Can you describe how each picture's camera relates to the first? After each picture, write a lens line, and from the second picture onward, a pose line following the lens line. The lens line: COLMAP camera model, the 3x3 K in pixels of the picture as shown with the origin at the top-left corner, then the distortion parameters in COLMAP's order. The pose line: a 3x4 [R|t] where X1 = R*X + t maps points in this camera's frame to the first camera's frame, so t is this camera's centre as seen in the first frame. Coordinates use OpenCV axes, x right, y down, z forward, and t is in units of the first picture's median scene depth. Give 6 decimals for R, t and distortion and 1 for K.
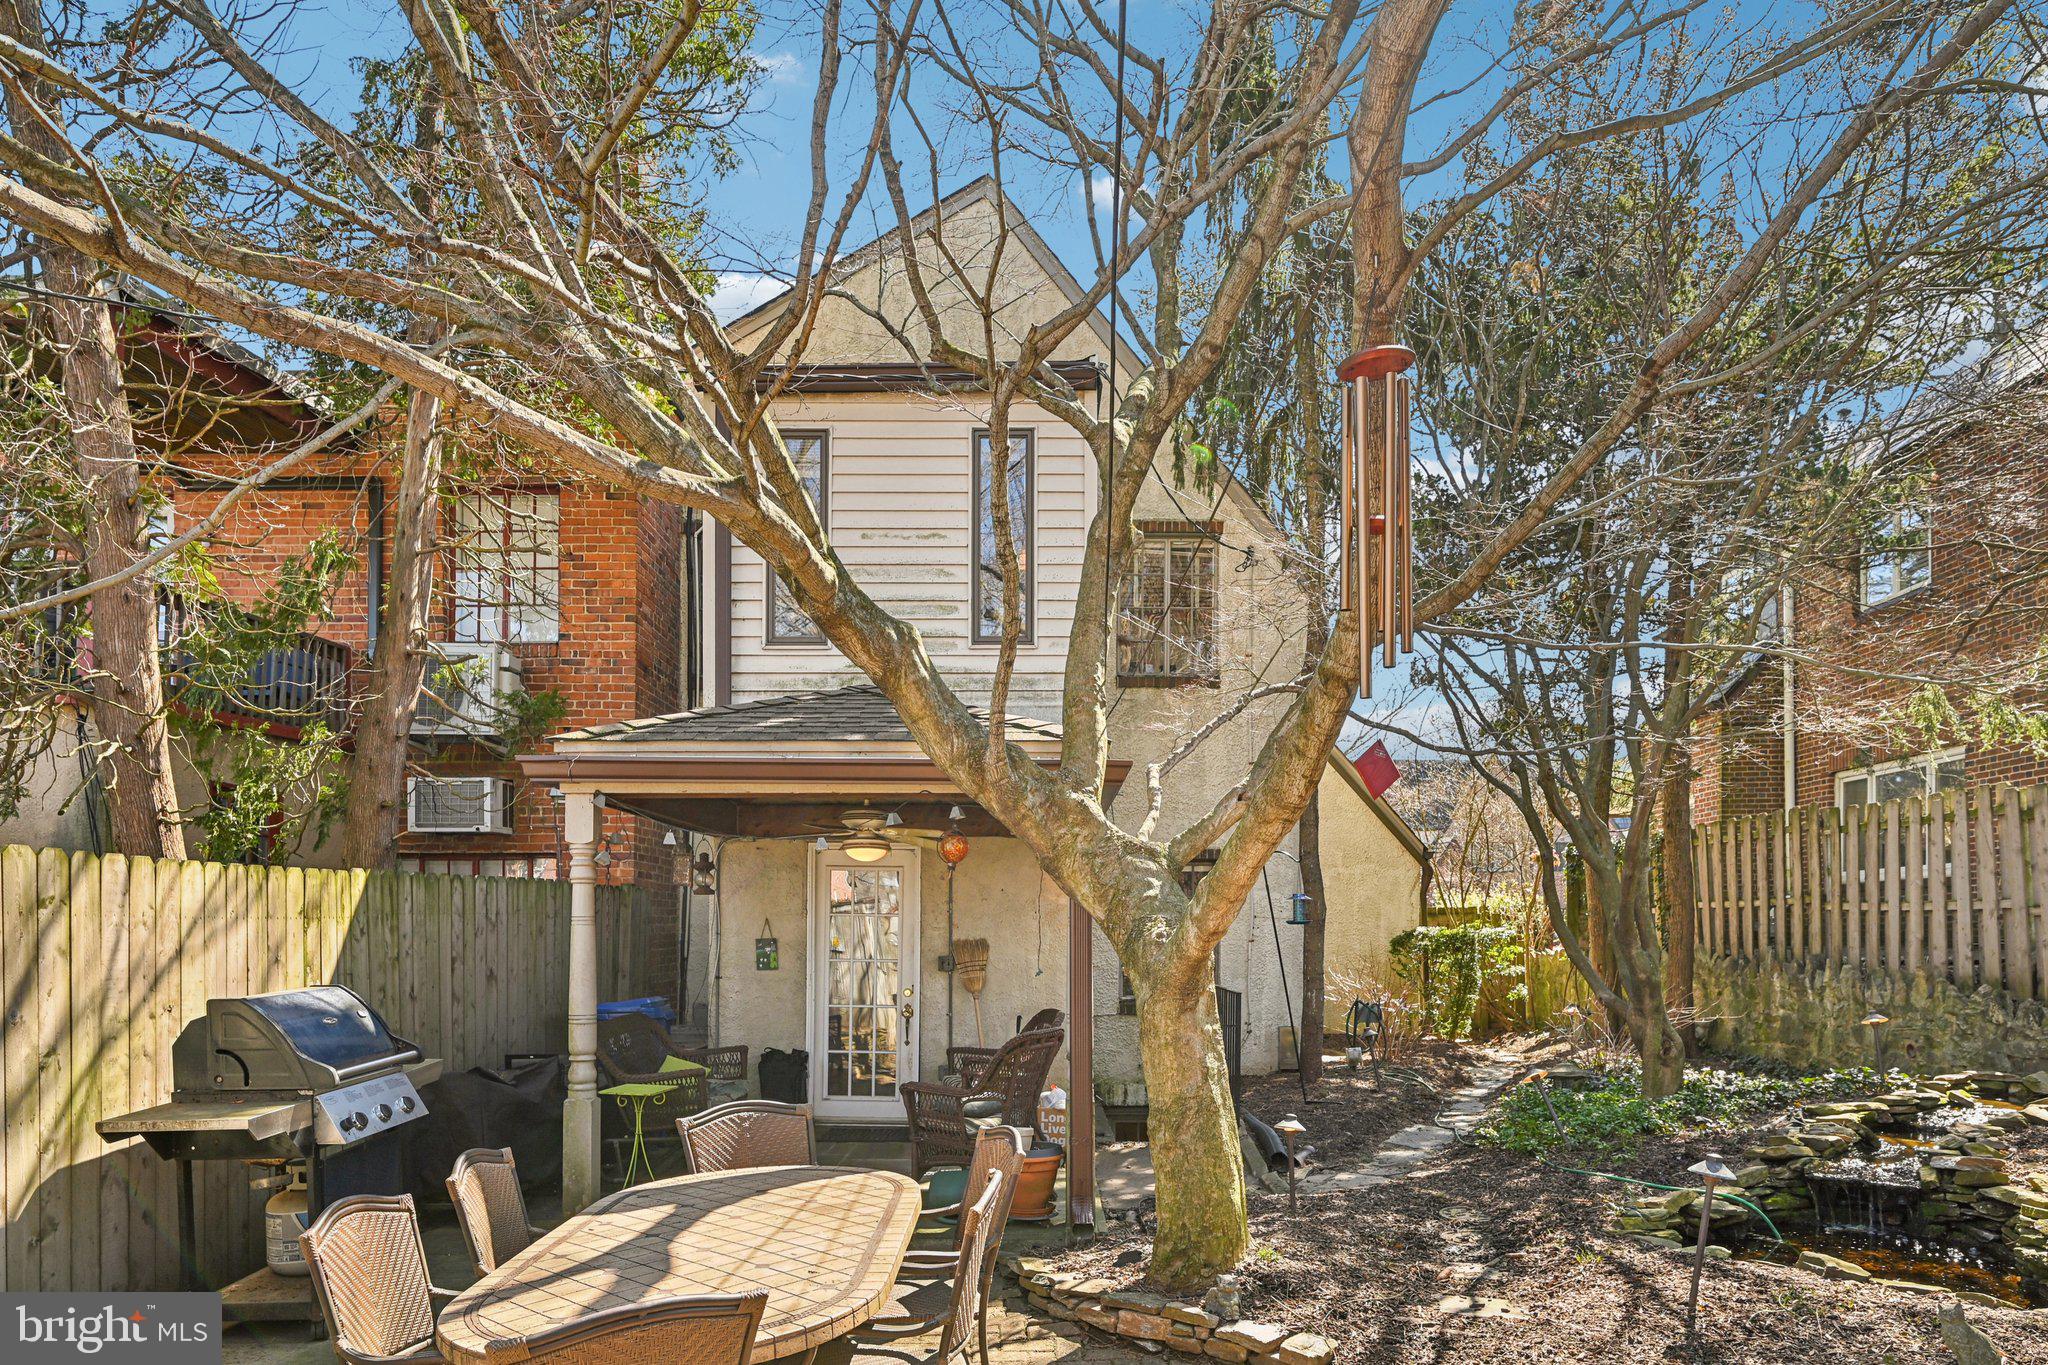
lens RADIAL K [[1386.0, 0, 1029.8], [0, 1386.0, 910.9], [0, 0, 1]] dist [-0.001714, 0.001651]
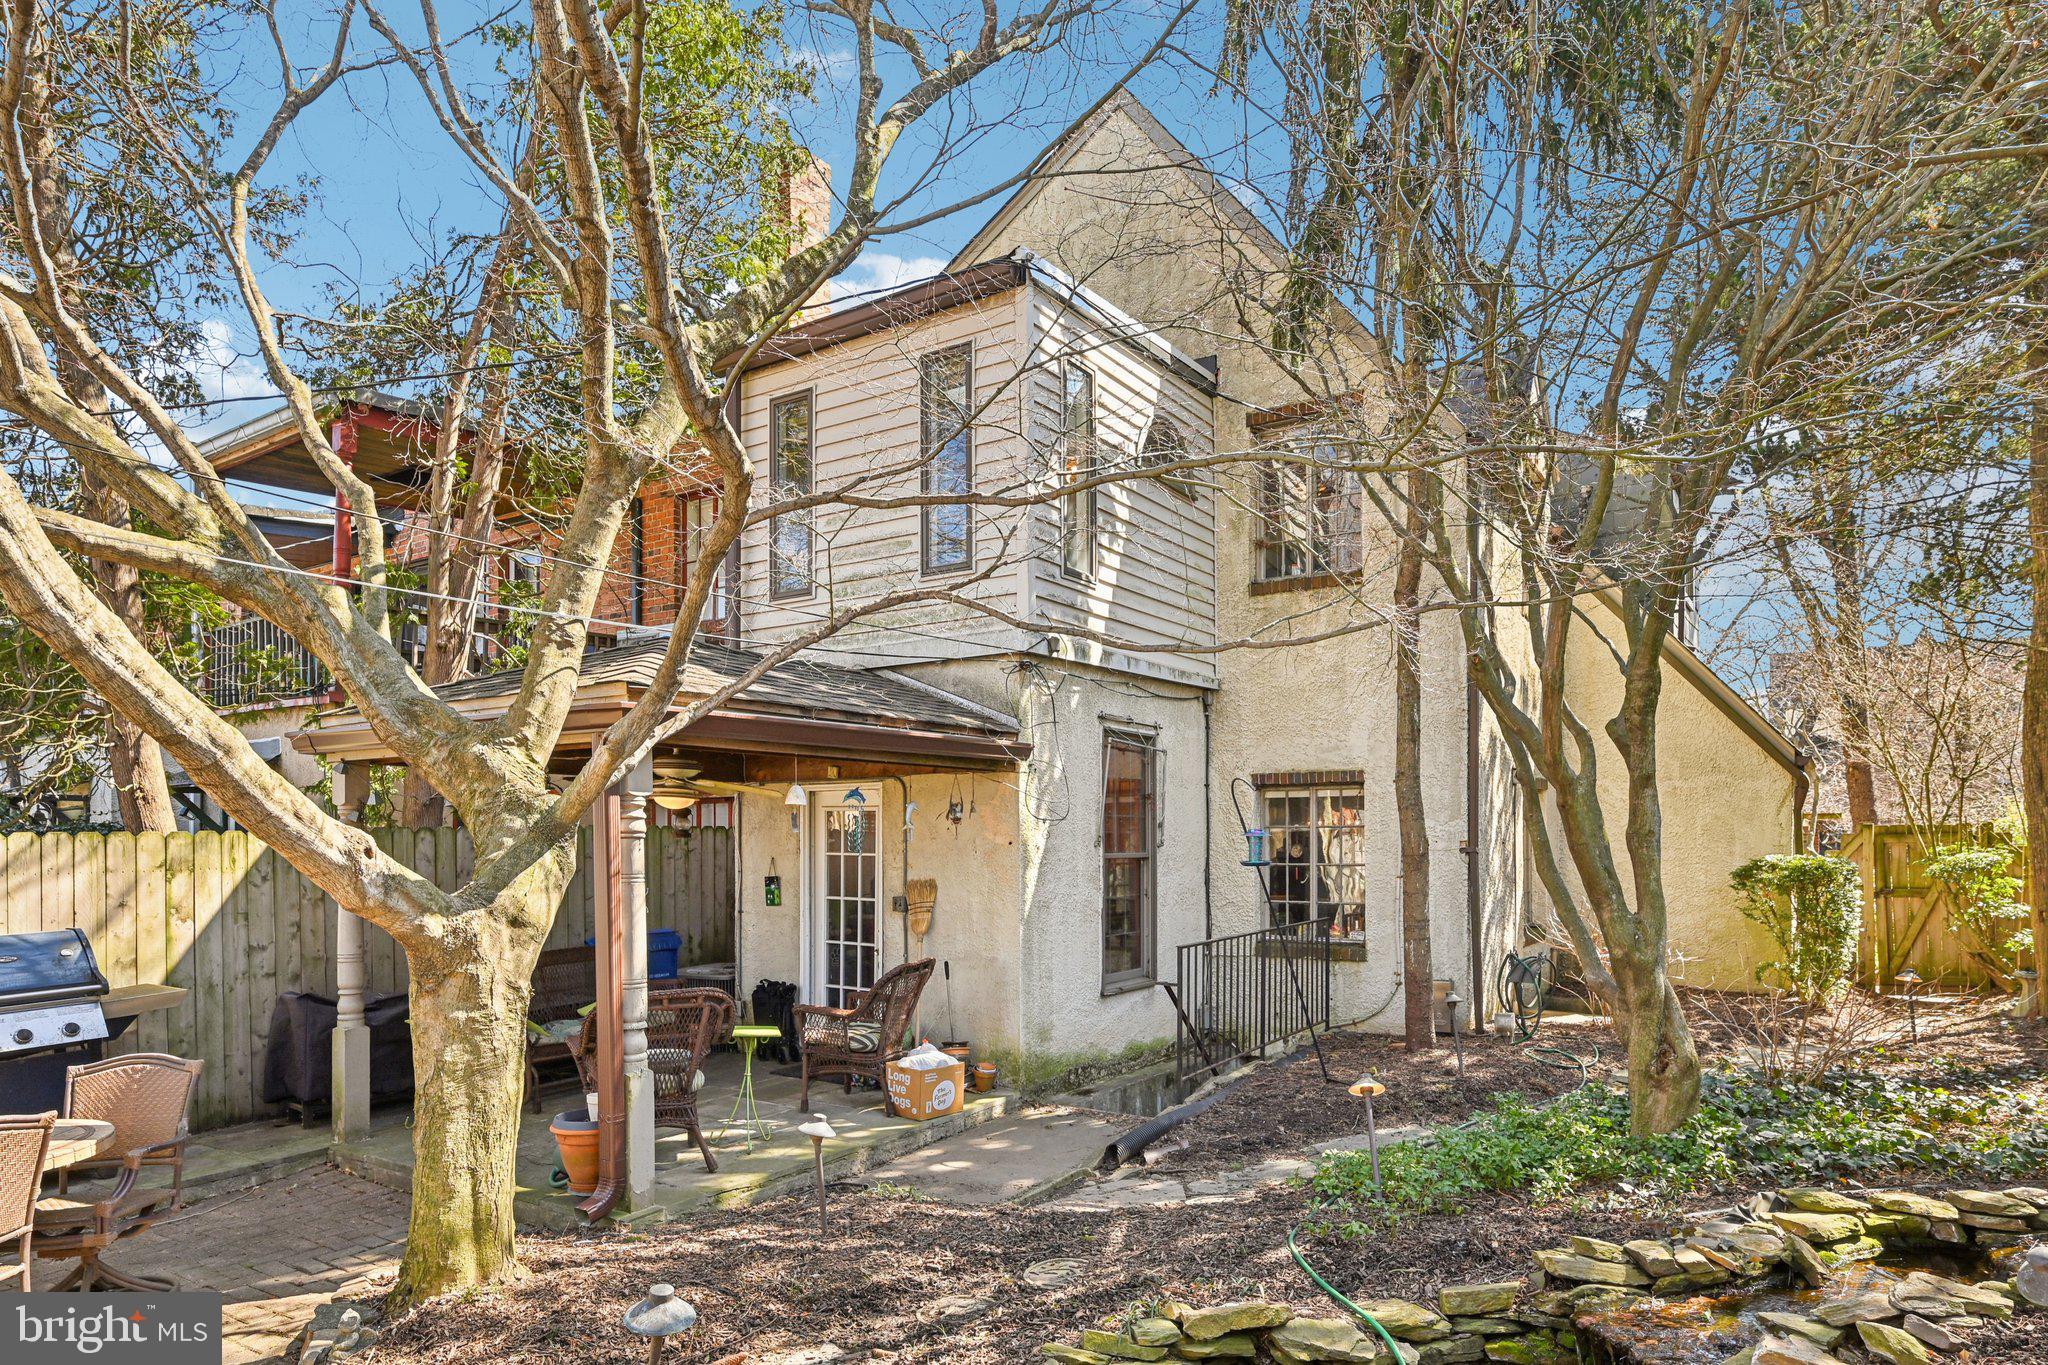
lens RADIAL K [[1235.7, 0, 1021.6], [0, 1235.7, 795.8], [0, 0, 1]] dist [-0.000789, 0.002142]
pose [[0.834590, -0.024039, -0.550346, 0.534413], [0.013790, 0.999646, -0.022751, -0.019004], [0.550698, 0.011398, 0.834627, 0.341258]]
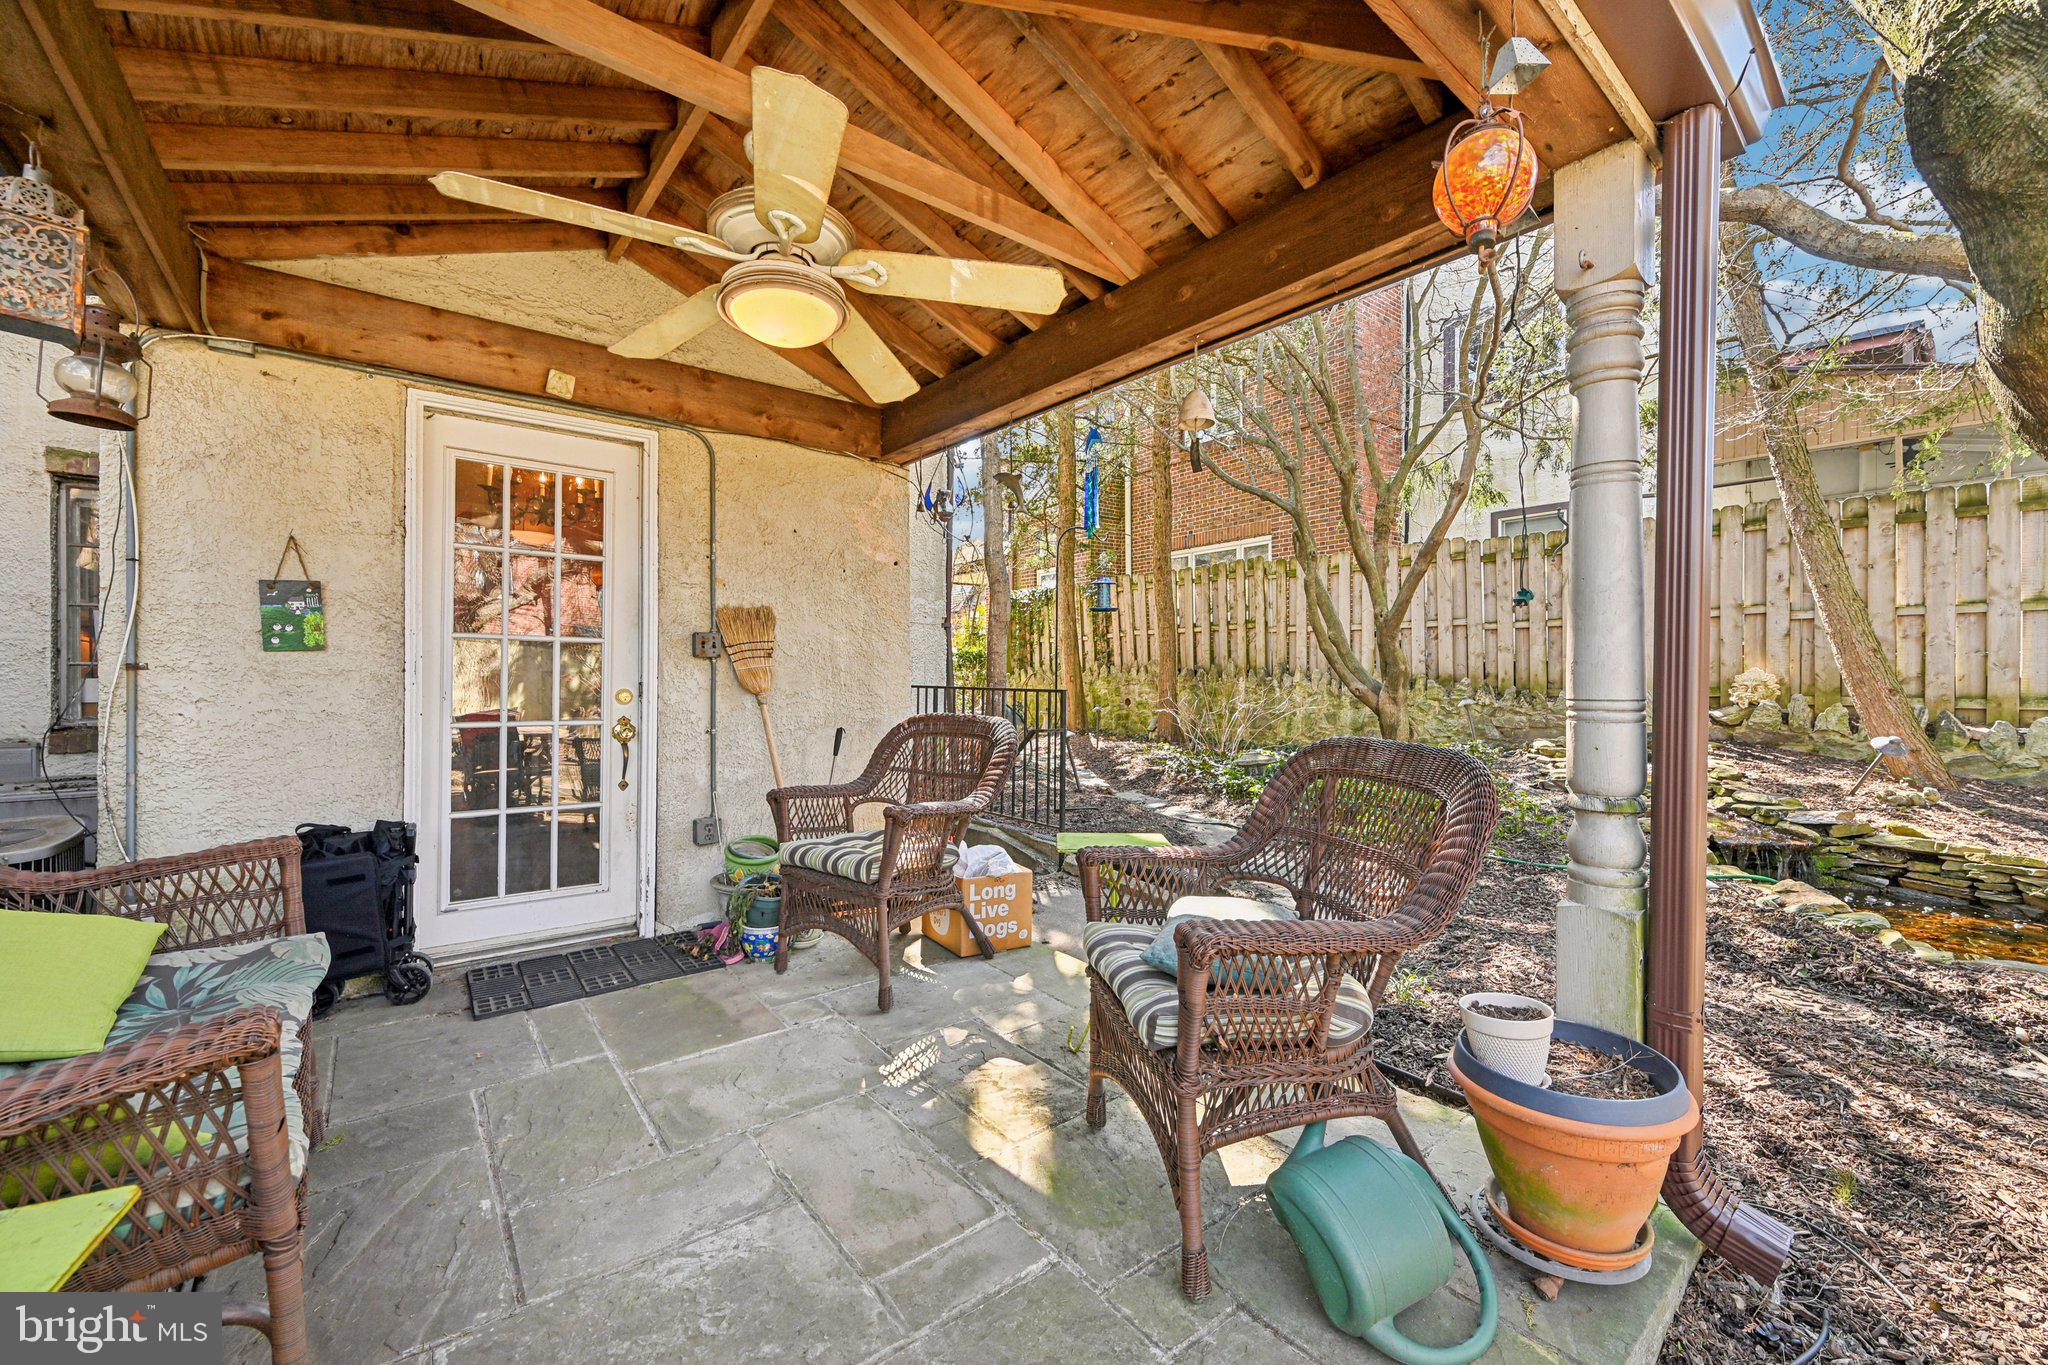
lens RADIAL K [[793.0, 0, 1023.3], [0, 793.0, 687.1], [0, 0, 1]] dist [-0.001145, 0.000137]
pose [[0.771457, -0.012010, 0.636168, -0.185037], [-0.010012, 0.999469, 0.031010, 0.047864], [-0.636203, -0.030292, 0.770927, 0.703383]]
